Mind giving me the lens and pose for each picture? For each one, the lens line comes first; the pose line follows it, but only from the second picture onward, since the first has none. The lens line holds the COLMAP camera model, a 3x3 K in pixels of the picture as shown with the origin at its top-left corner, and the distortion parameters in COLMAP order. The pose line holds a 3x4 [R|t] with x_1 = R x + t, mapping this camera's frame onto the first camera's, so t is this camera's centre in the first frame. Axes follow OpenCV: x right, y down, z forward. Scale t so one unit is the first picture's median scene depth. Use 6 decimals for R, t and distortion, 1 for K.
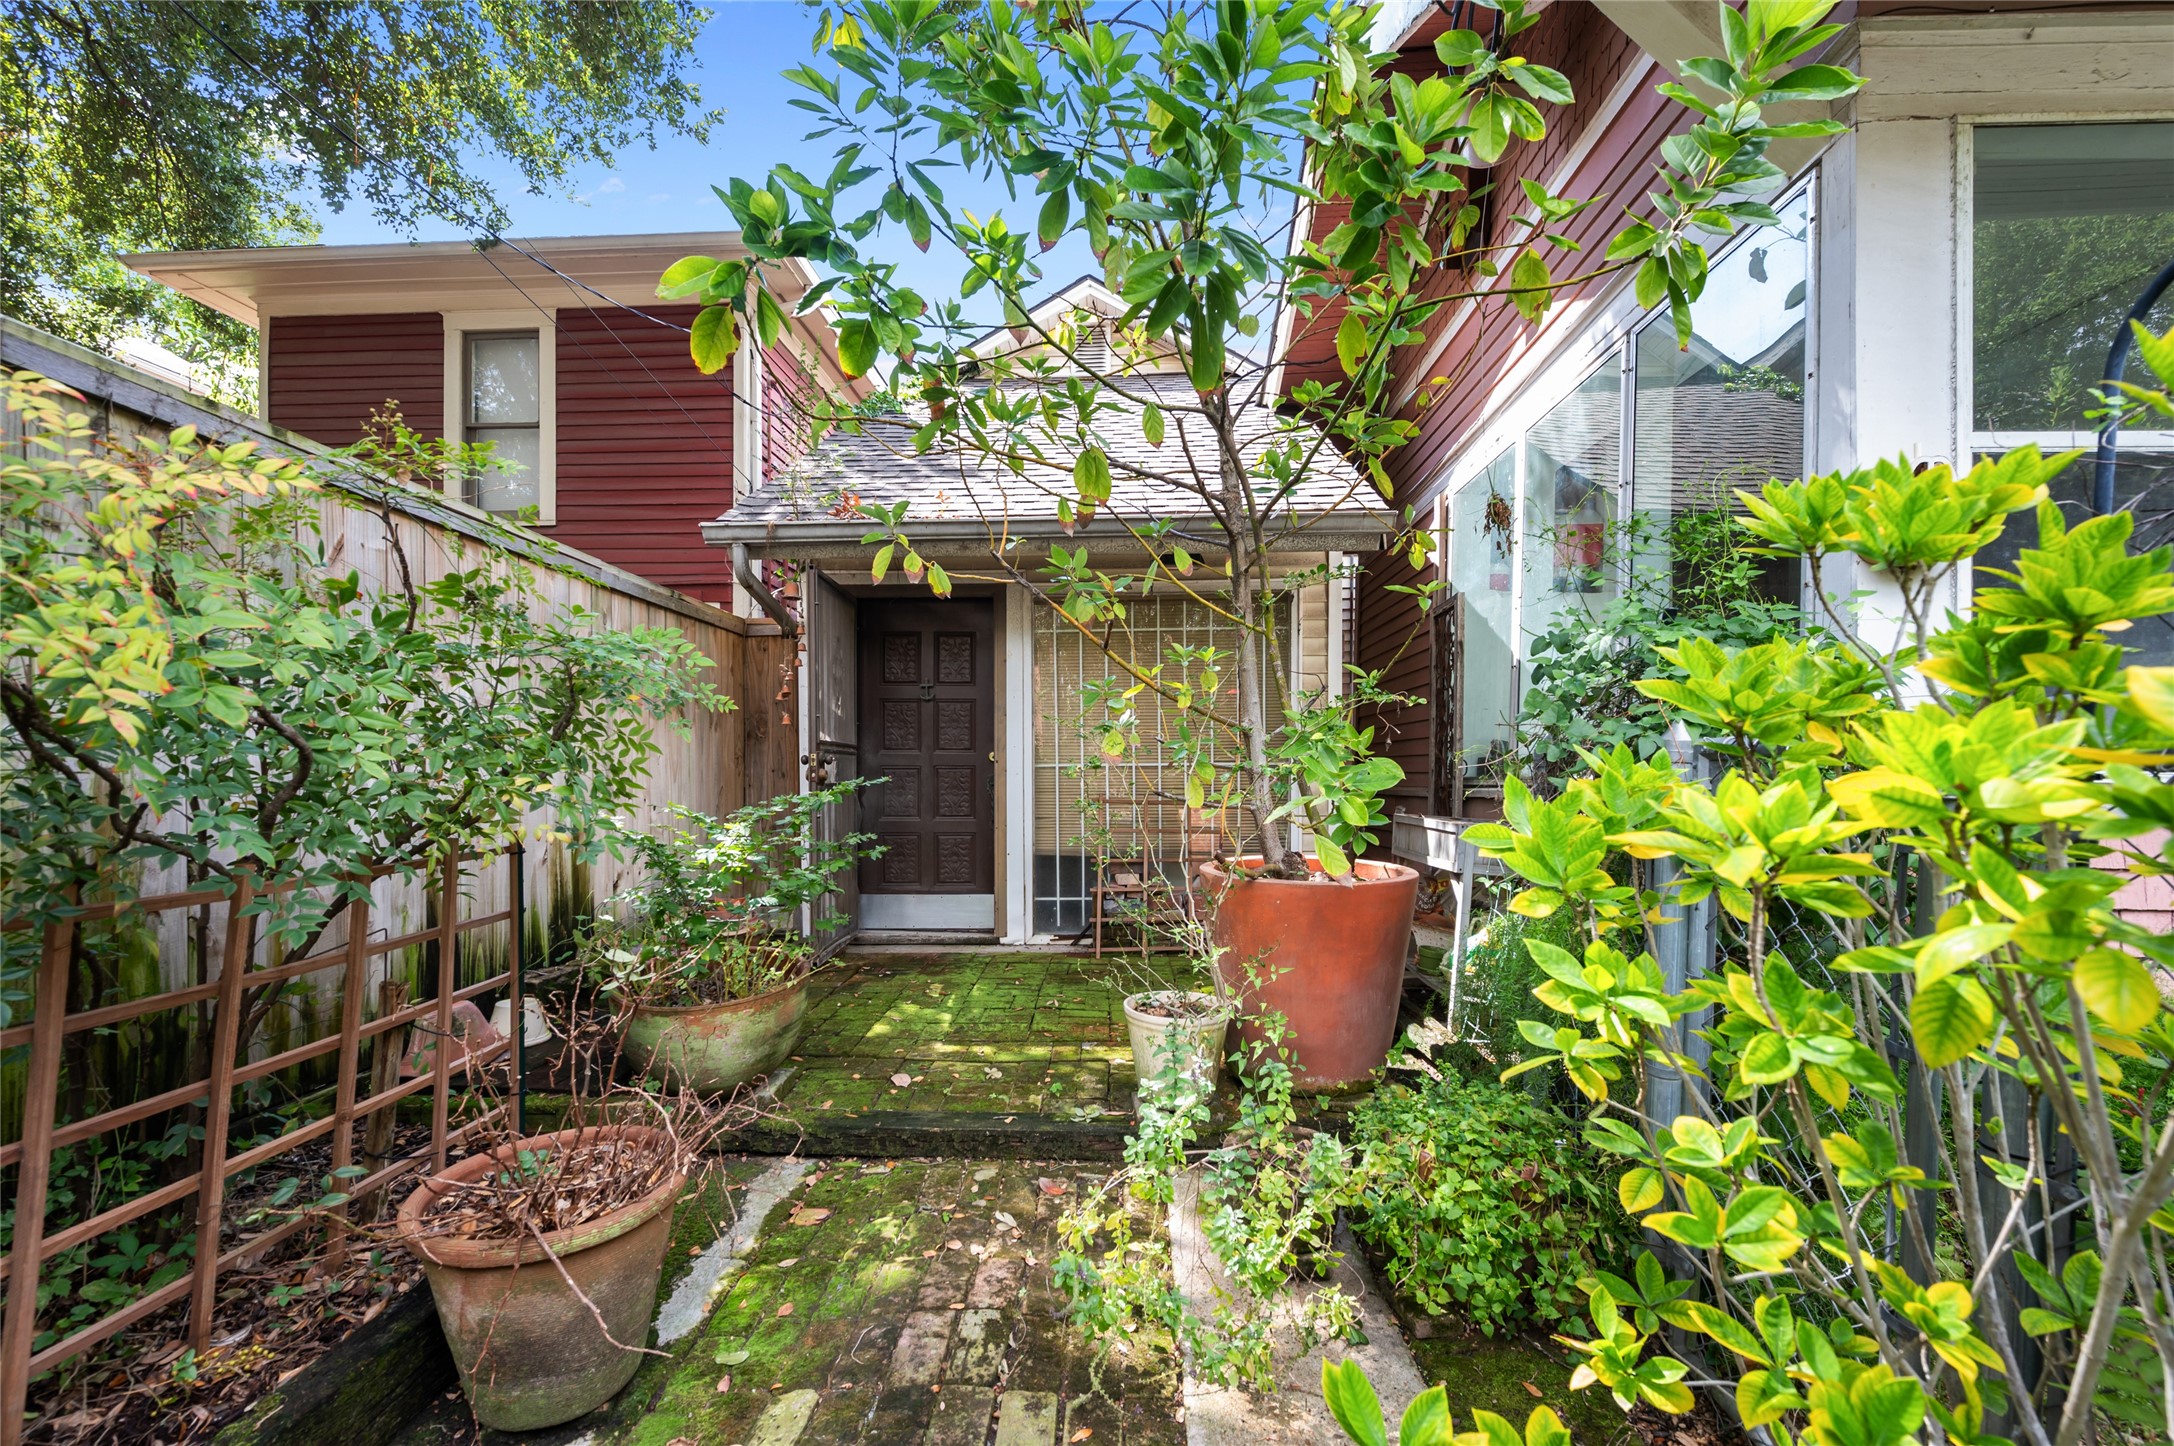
lens RADIAL K [[885.6, 0, 1090.1], [0, 885.6, 783.9], [0, 0, 1]] dist [-0.000667, -0.000358]
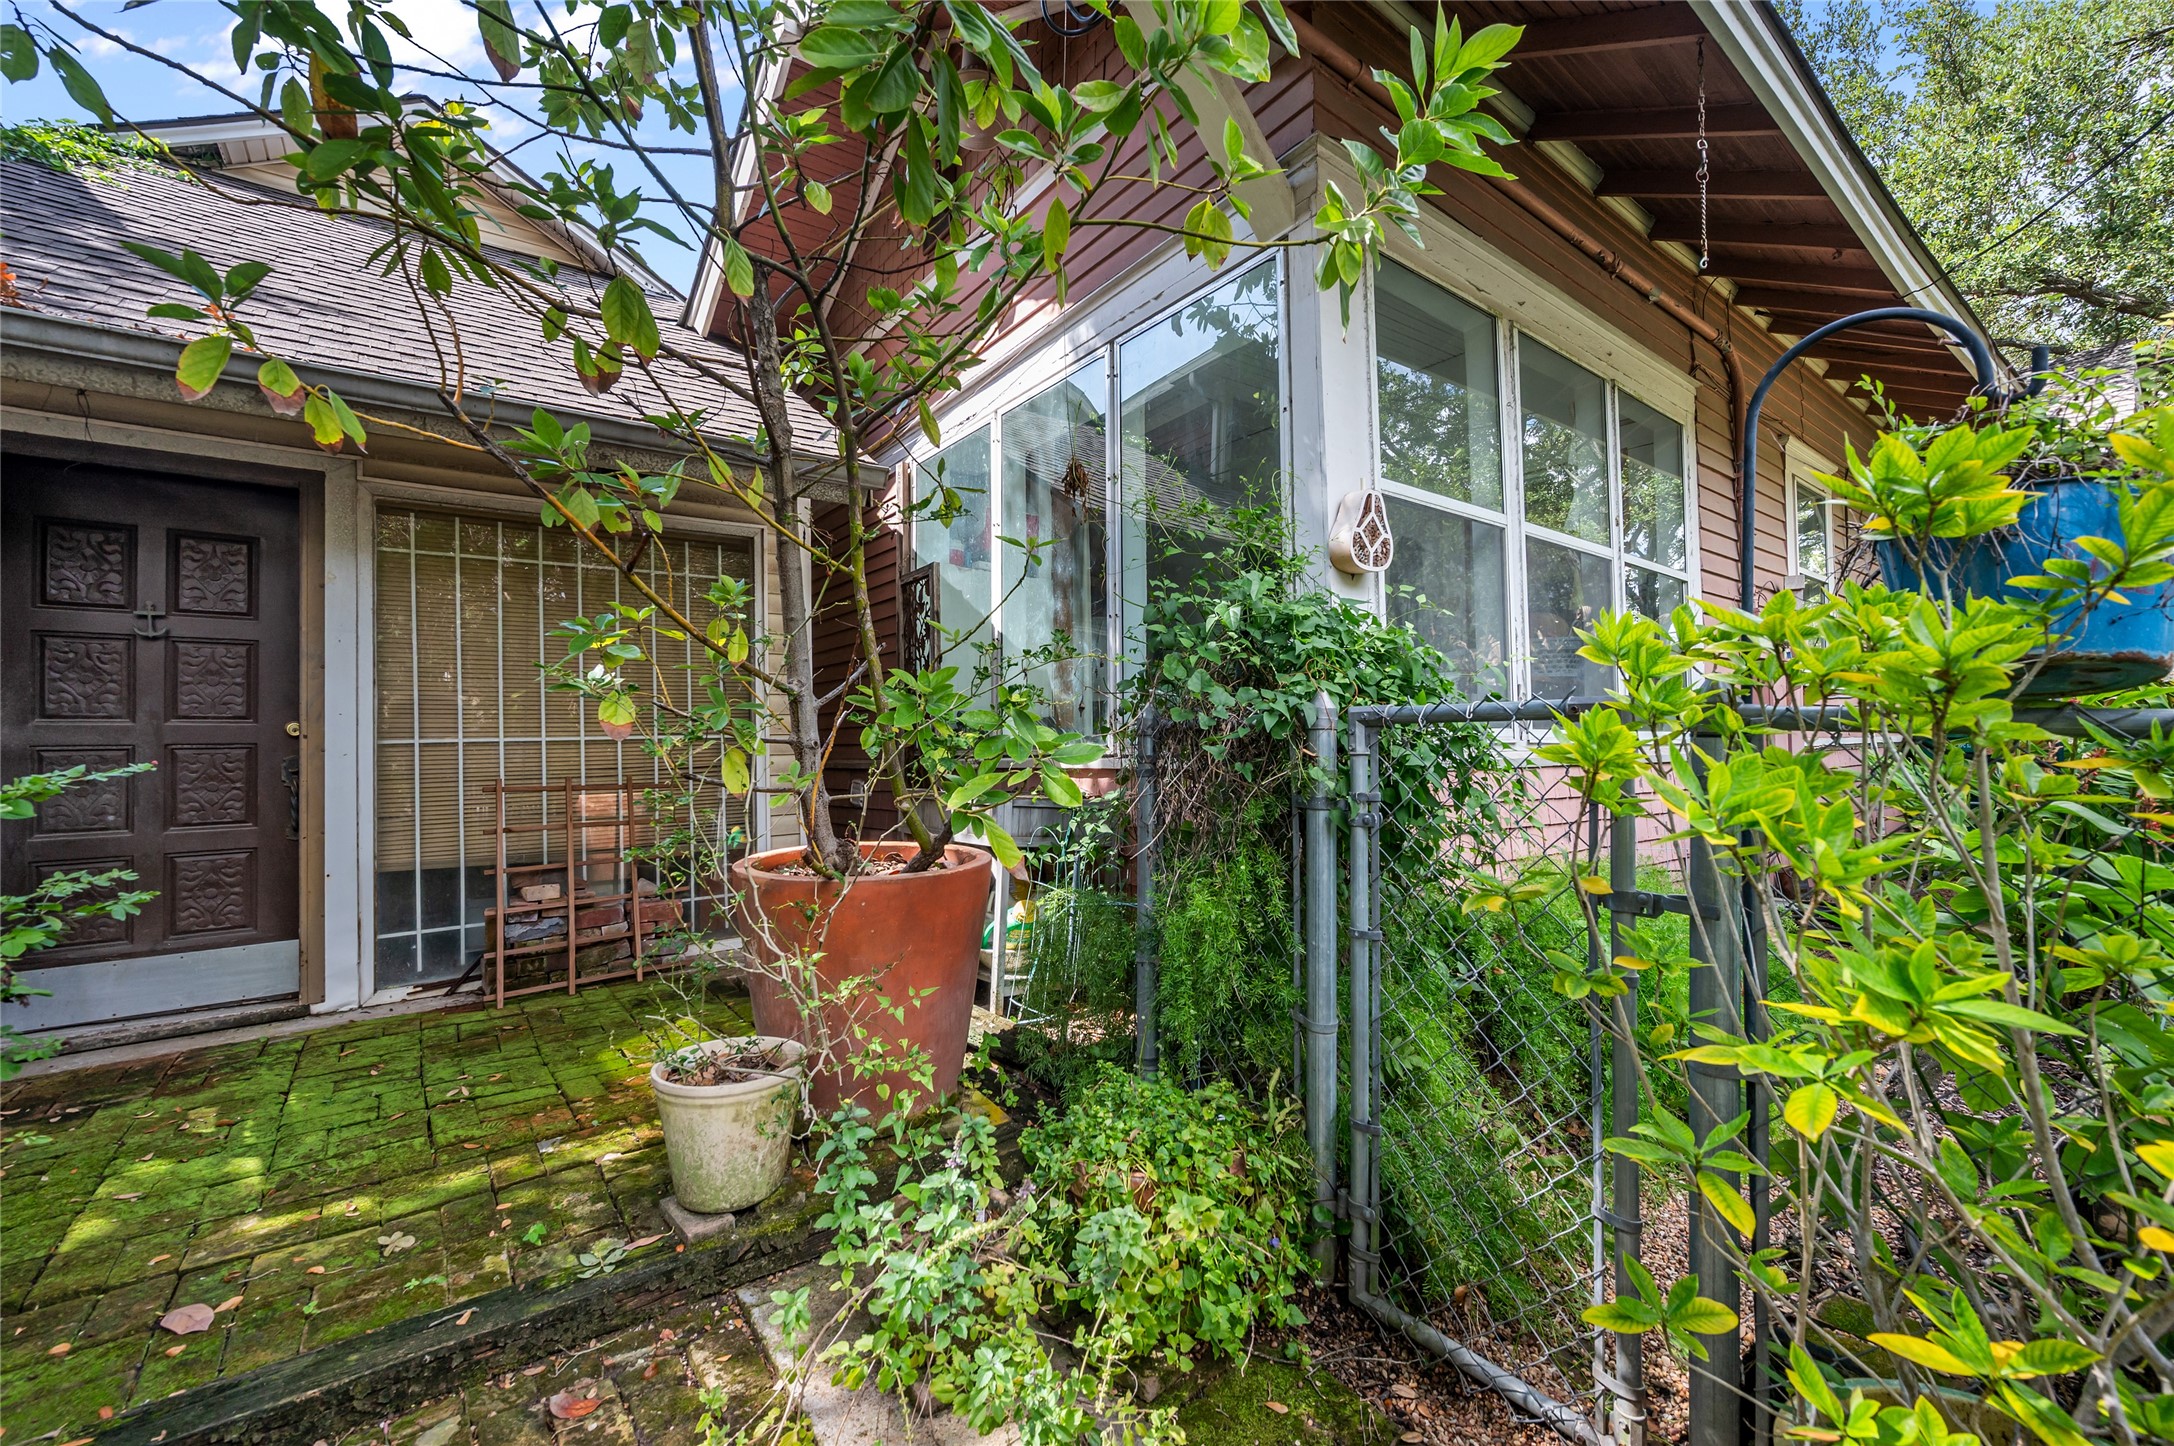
lens RADIAL K [[885.6, 0, 1088.6], [0, 885.6, 720.4], [0, 0, 1]] dist [-0.000667, -0.000358]
pose [[0.770580, 0.003311, 0.637335, -0.102987], [0.023309, 0.999171, -0.033372, -0.002222], [-0.636917, 0.040572, 0.769864, 0.164229]]
